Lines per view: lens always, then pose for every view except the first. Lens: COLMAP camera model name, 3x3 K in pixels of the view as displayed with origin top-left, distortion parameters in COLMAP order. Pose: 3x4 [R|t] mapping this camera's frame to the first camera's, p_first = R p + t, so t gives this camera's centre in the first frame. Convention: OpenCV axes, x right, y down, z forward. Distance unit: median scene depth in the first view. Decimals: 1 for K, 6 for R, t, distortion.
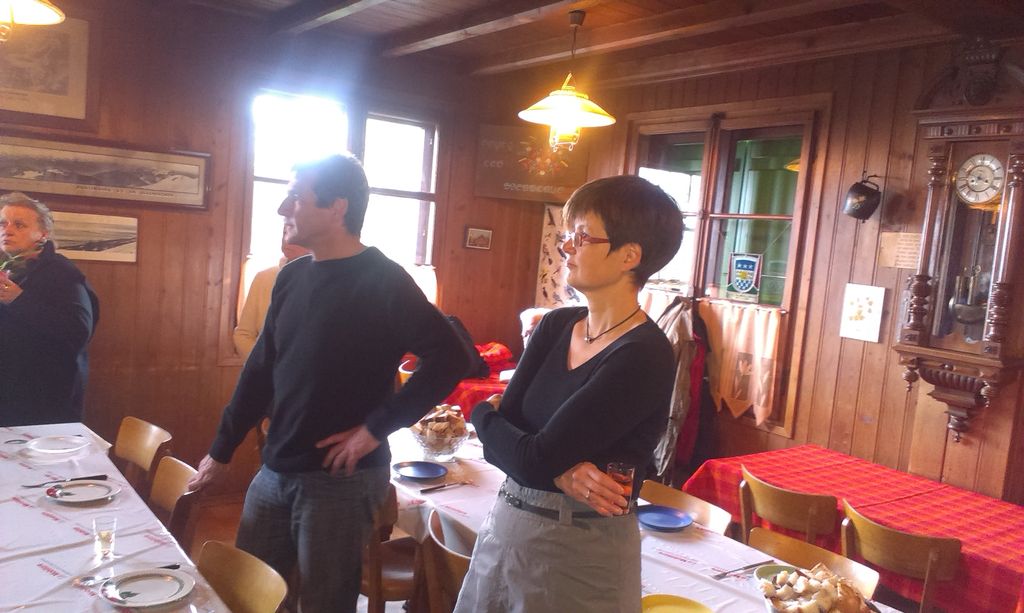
lens RADIAL K [[835.8, 0, 522.5], [0, 835.8, 307.2], [0, 0, 1]] dist [0.091870, -0.143333]
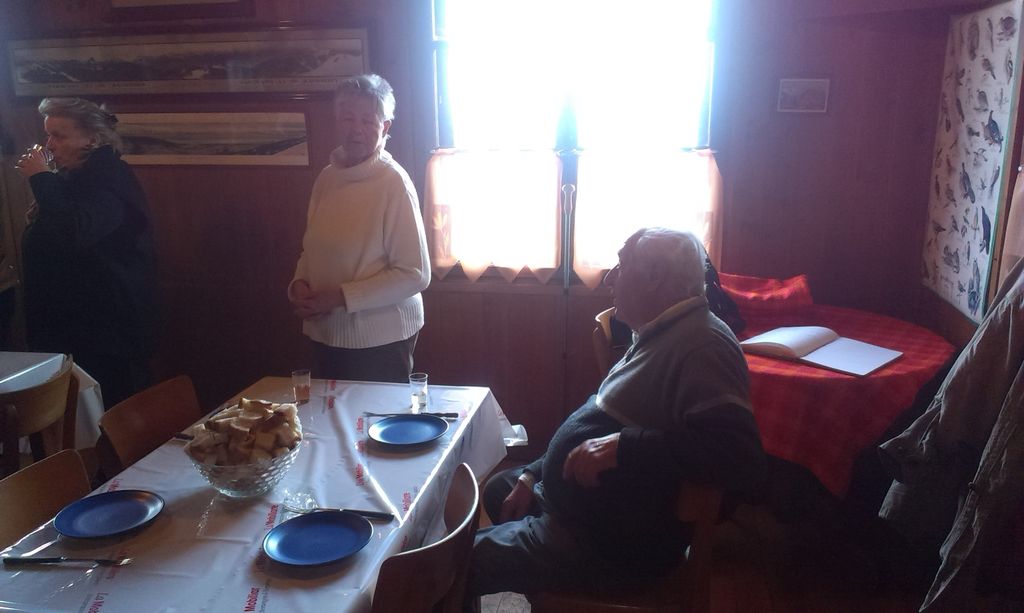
lens RADIAL K [[835.8, 0, 512.1], [0, 835.8, 304.8], [0, 0, 1]] dist [0.091870, -0.143333]
pose [[0.684042, 0.080153, -0.725026, 0.384277], [0.011048, 0.992692, 0.120168, -0.015925], [0.729359, -0.090210, 0.678157, 0.679409]]
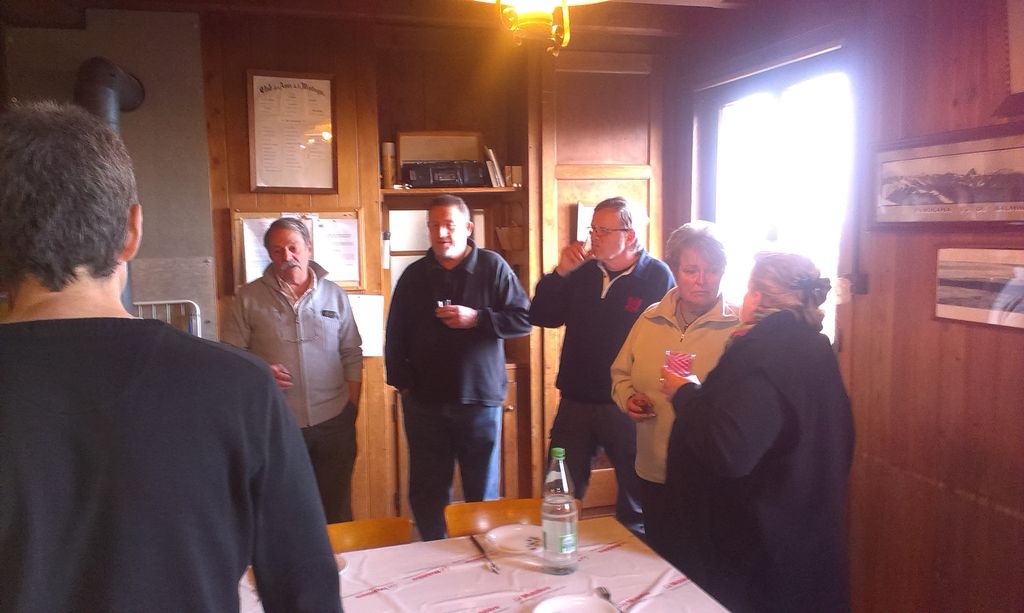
lens RADIAL K [[835.8, 0, 511.3], [0, 835.8, 307.0], [0, 0, 1]] dist [0.091870, -0.143333]
pose [[-0.336829, 0.014224, -0.941459, 0.056561], [-0.091857, 0.994620, 0.047891, -0.080997], [0.937075, 0.102611, -0.333710, 0.926179]]
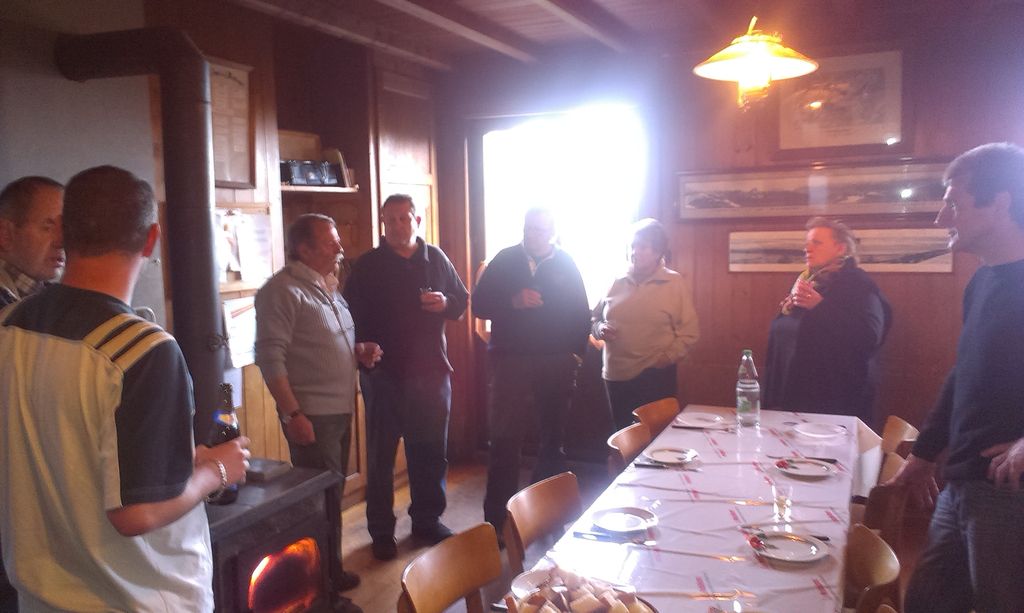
lens RADIAL K [[835.8, 0, 508.6], [0, 835.8, 305.5], [0, 0, 1]] dist [0.091870, -0.143333]
pose [[0.500876, -0.009799, -0.865464, 0.189827], [-0.010827, 0.999787, -0.017586, 0.012543], [0.865451, 0.018178, 0.500663, 0.039880]]
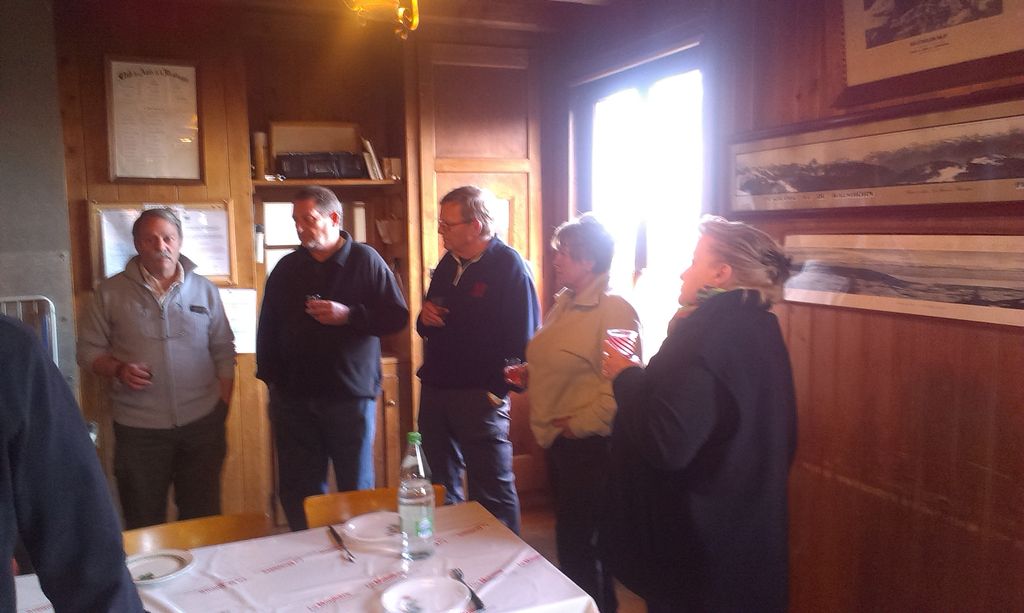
lens RADIAL K [[835.8, 0, 511.1], [0, 835.8, 307.9], [0, 0, 1]] dist [0.091870, -0.143333]
pose [[-0.229885, 0.018092, -0.973050, 0.046493], [-0.082888, 0.995830, 0.038098, -0.072453], [0.969682, 0.089412, -0.227427, 0.962655]]
